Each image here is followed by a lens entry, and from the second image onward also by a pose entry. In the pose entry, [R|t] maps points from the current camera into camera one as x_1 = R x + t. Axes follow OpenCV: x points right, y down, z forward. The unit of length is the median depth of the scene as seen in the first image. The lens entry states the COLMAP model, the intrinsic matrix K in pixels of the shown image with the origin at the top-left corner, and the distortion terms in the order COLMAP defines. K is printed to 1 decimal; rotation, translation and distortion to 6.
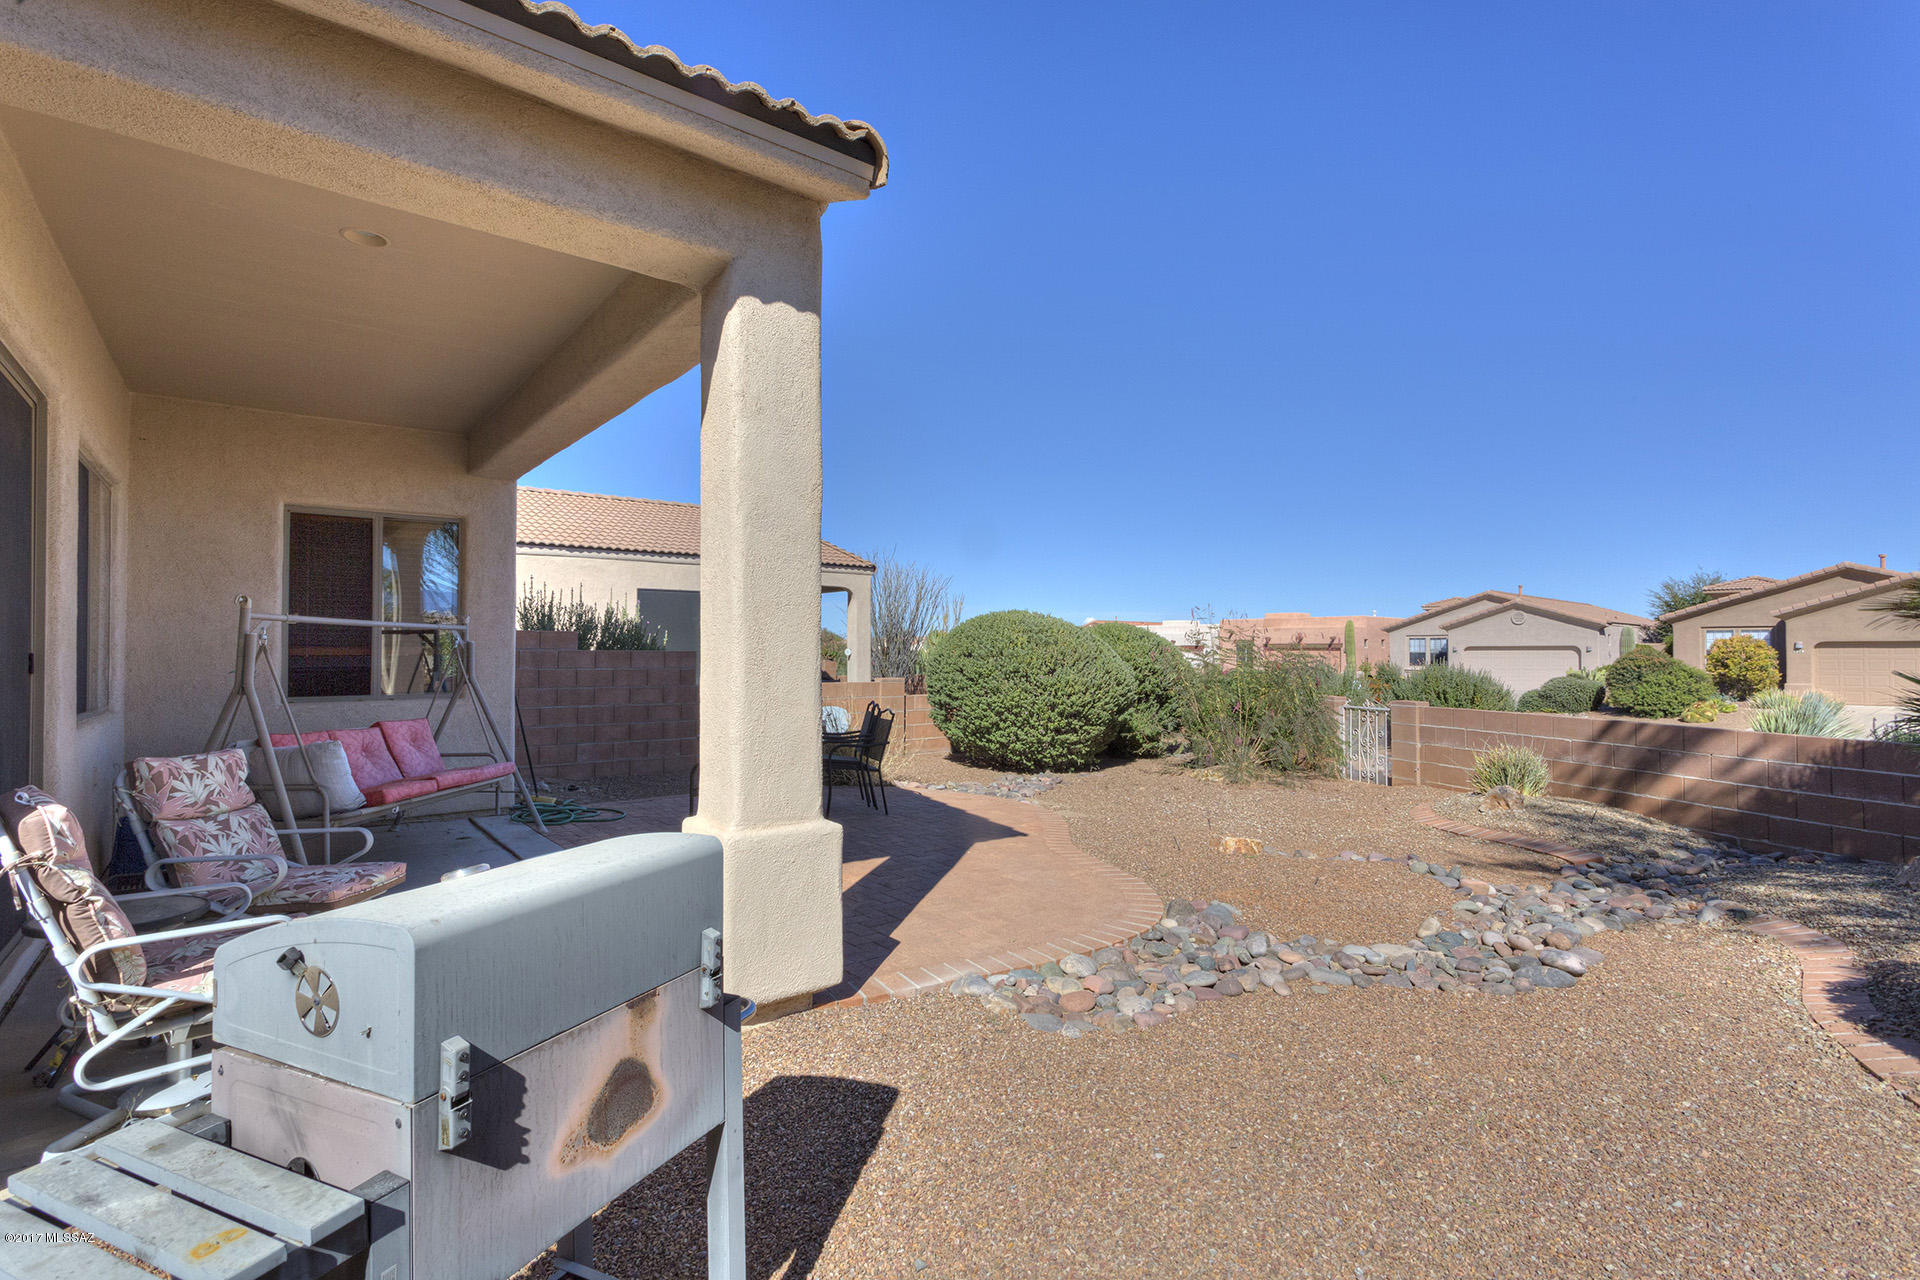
lens RADIAL K [[925.3, 0, 961.9], [0, 925.3, 644.2], [0, 0, 1]] dist [0.016301, 0.000663]
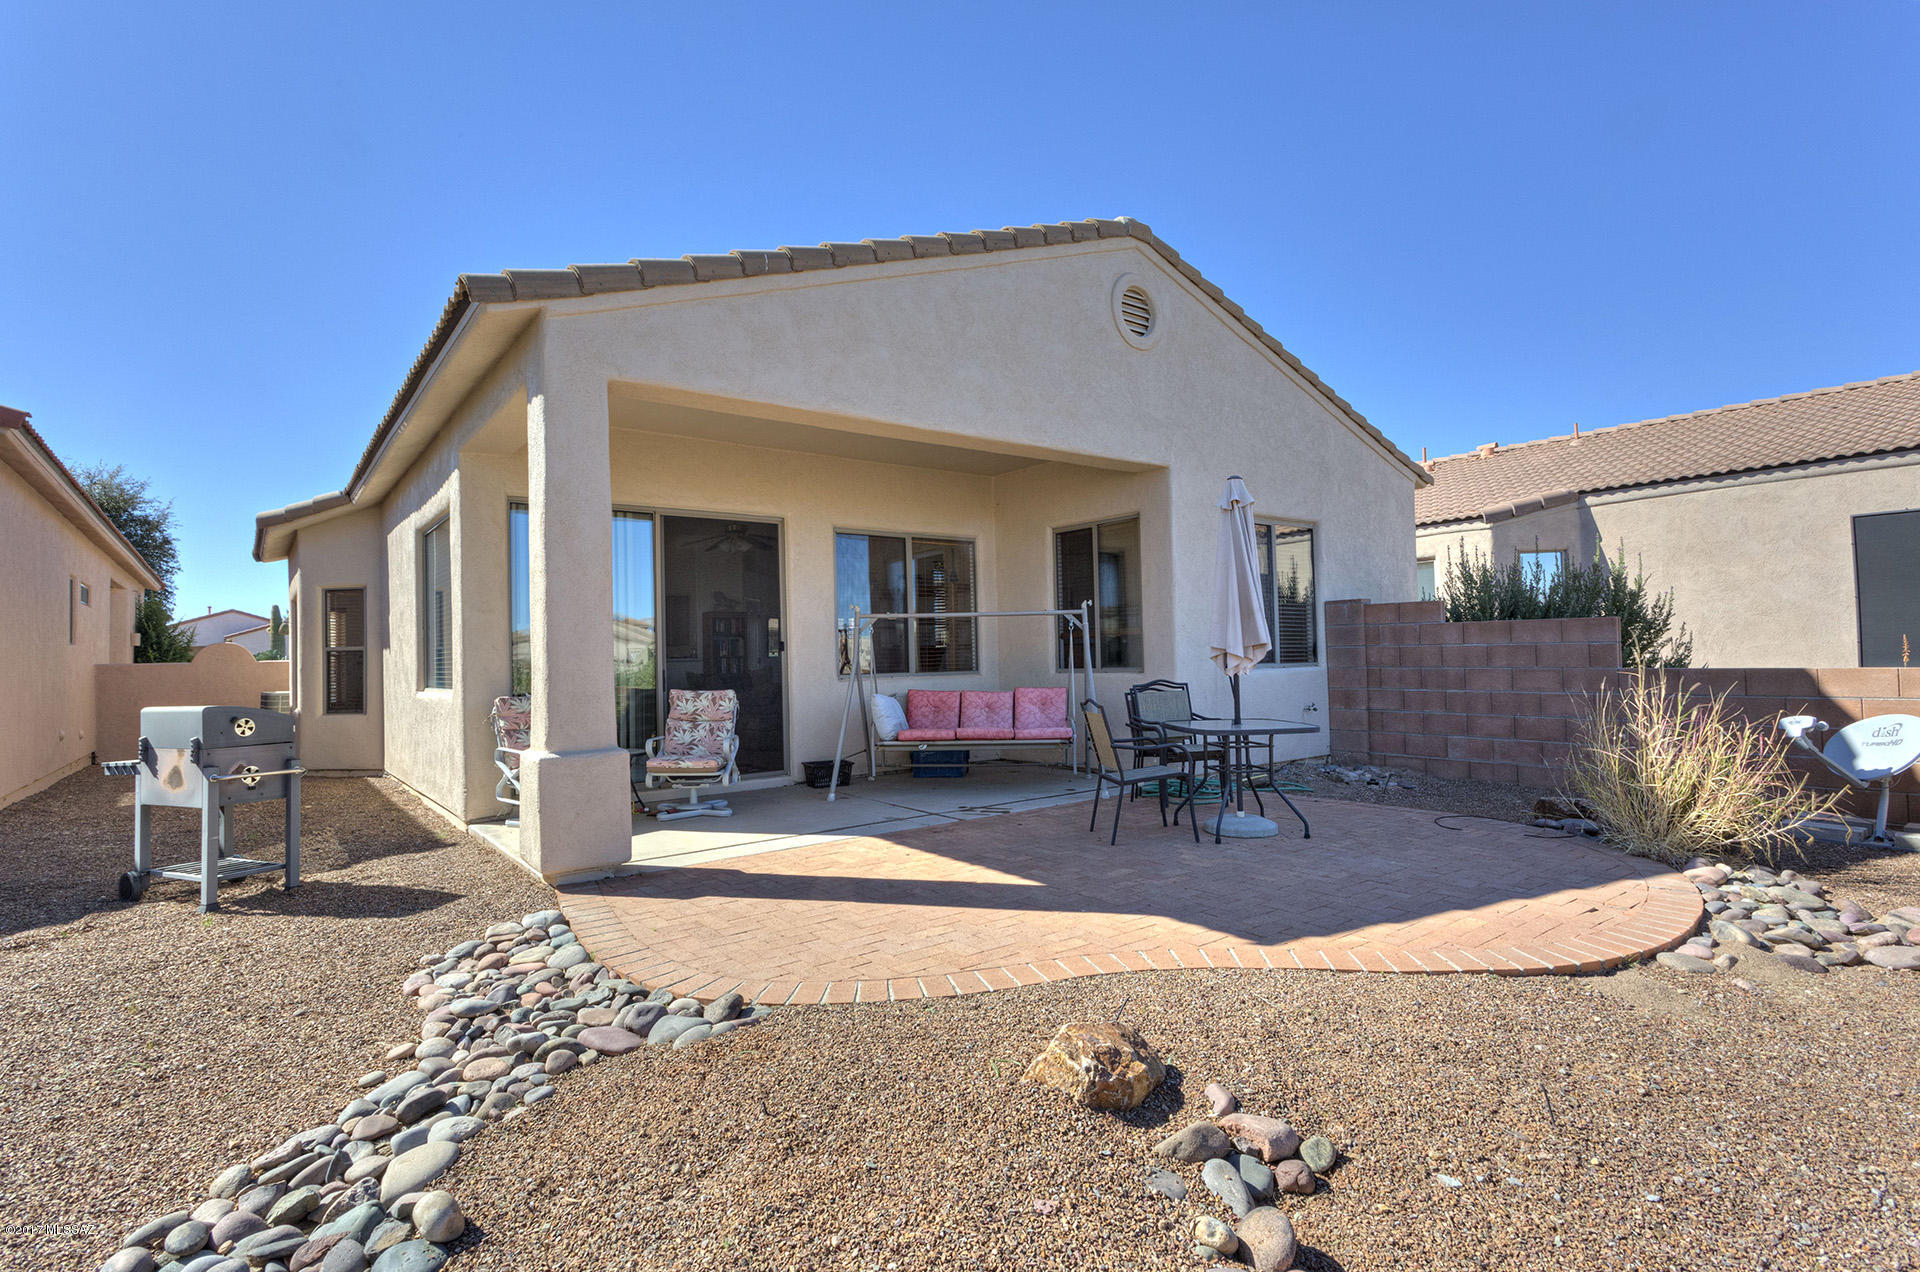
lens RADIAL K [[925.3, 0, 960.1], [0, 925.3, 635.0], [0, 0, 1]] dist [0.016301, 0.000663]
pose [[-0.005290, -0.016218, -0.999854, 0.415497], [0.032267, 0.999345, -0.016380, 0.016664], [0.999465, -0.032349, -0.004763, 0.561390]]
